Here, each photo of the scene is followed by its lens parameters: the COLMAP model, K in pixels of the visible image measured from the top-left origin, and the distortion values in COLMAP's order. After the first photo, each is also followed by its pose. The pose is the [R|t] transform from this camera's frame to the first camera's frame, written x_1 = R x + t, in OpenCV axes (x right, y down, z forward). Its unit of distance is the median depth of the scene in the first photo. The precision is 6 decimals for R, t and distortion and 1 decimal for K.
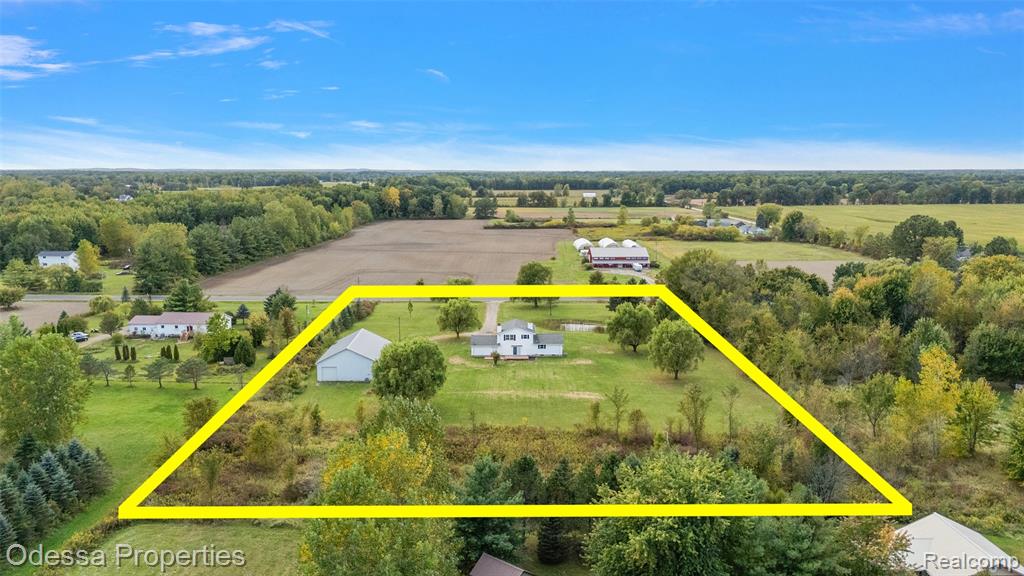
lens RADIAL K [[727.8, 0, 512.0], [0, 727.8, 288.0], [0, 0, 1]] dist [0.040184, -0.001616]
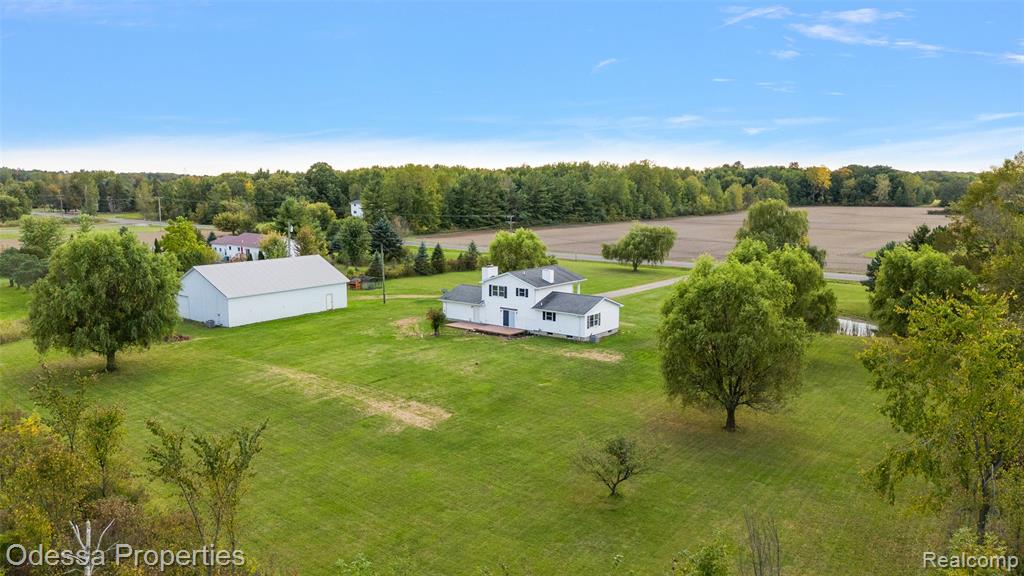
lens RADIAL K [[744.5, 0, 512.0], [0, 744.5, 288.0], [0, 0, 1]] dist [0.129538, -0.273994]
pose [[0.793437, 0.091957, -0.601665, 0.175106], [-0.099190, 0.994842, 0.021243, 0.029018], [0.600515, 0.042824, 0.798466, 0.315878]]
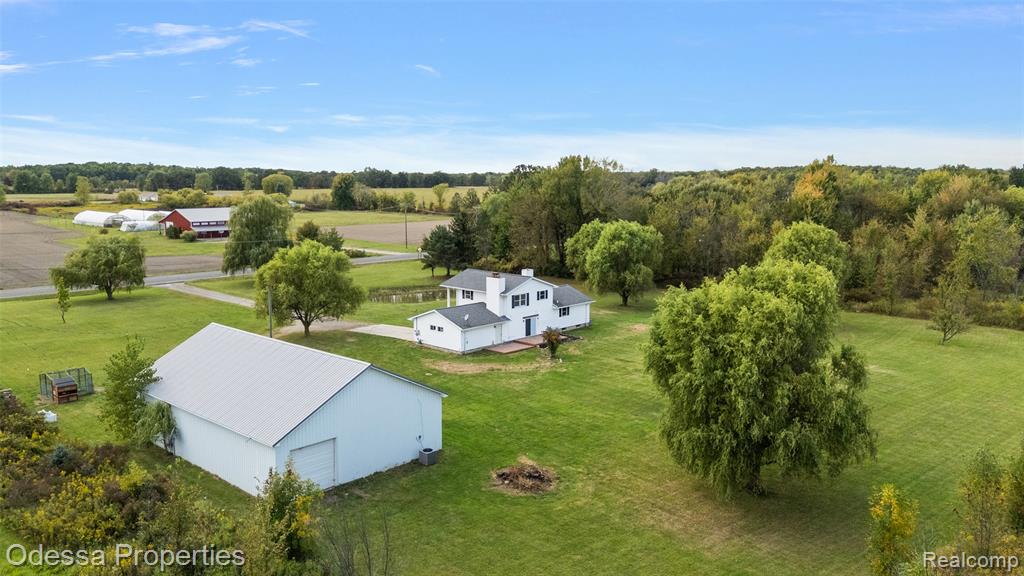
lens RADIAL K [[746.4, 0, 512.0], [0, 746.4, 288.0], [0, 0, 1]] dist [0.075464, -0.066876]
pose [[0.695639, -0.103214, 0.710938, -0.188613], [0.107568, 0.993434, 0.038973, 0.022093], [-0.710292, 0.049363, 0.702174, 0.360667]]
